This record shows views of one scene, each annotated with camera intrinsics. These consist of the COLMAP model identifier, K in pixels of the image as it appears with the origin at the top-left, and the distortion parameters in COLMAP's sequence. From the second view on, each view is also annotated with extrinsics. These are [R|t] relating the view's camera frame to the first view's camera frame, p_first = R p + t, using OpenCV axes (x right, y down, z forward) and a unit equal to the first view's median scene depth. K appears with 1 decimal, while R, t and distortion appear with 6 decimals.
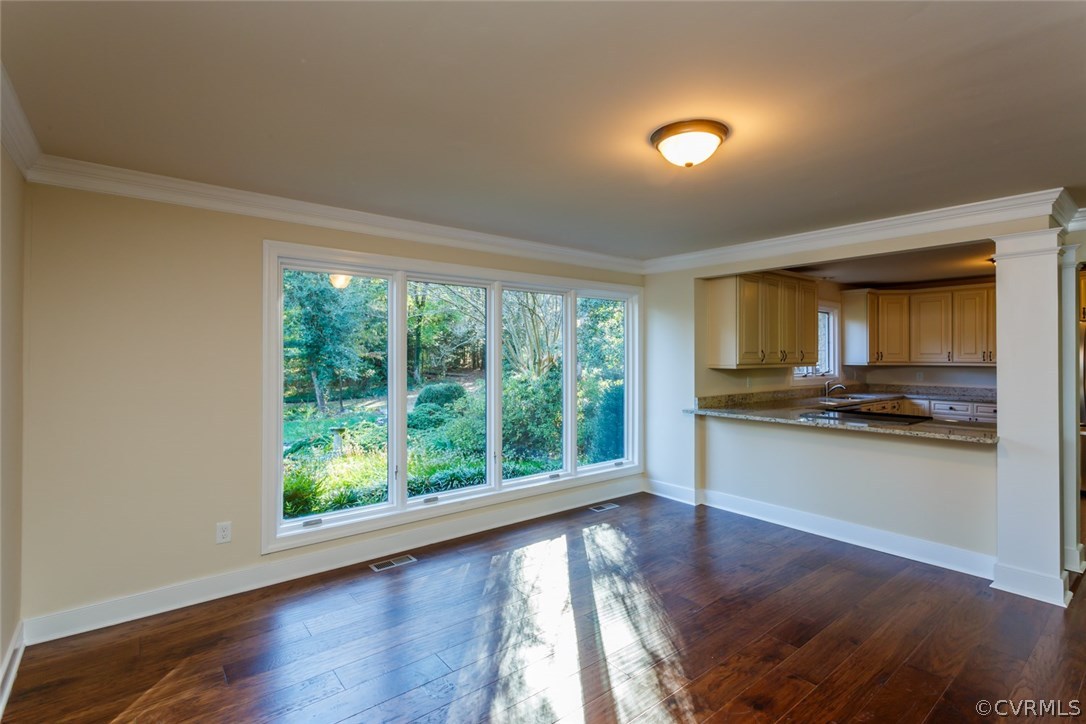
lens RADIAL K [[514.6, 0, 548.6], [0, 514.6, 352.7], [0, 0, 1]] dist [0.004245, 0.000598]
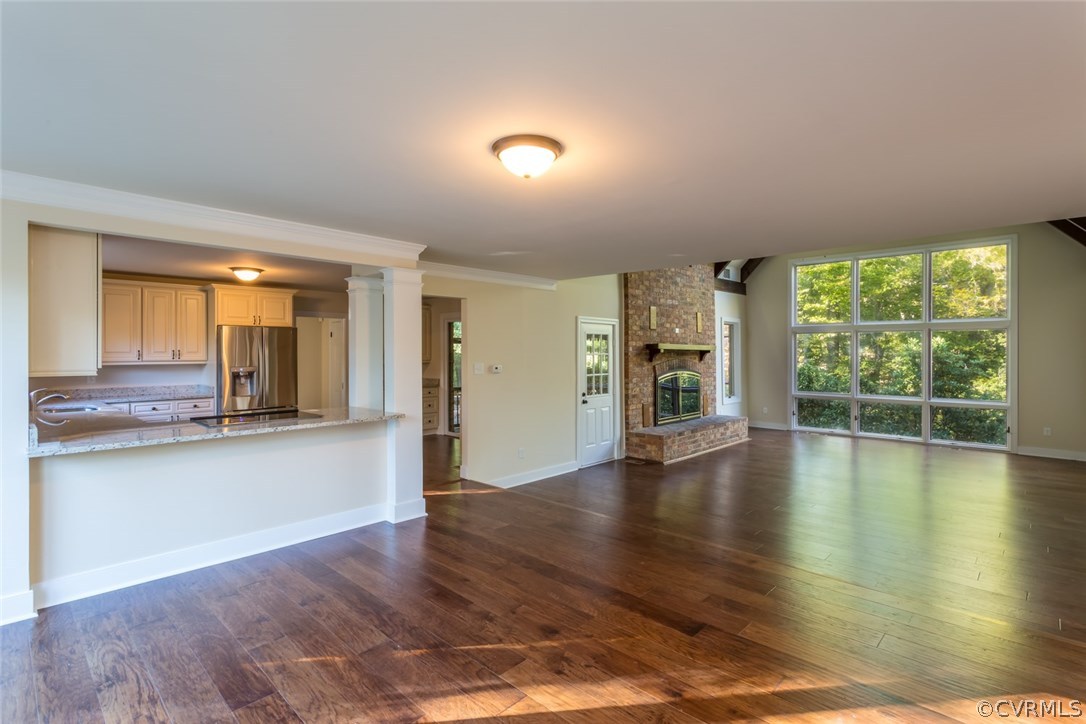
lens RADIAL K [[527.8, 0, 541.1], [0, 527.8, 357.3], [0, 0, 1]] dist [0.021501, 0.000072]
pose [[-0.109498, -0.011542, 0.993920, -0.418300], [-0.002750, 0.999932, 0.011309, -0.002660], [-0.993983, -0.001495, -0.109522, 0.558390]]
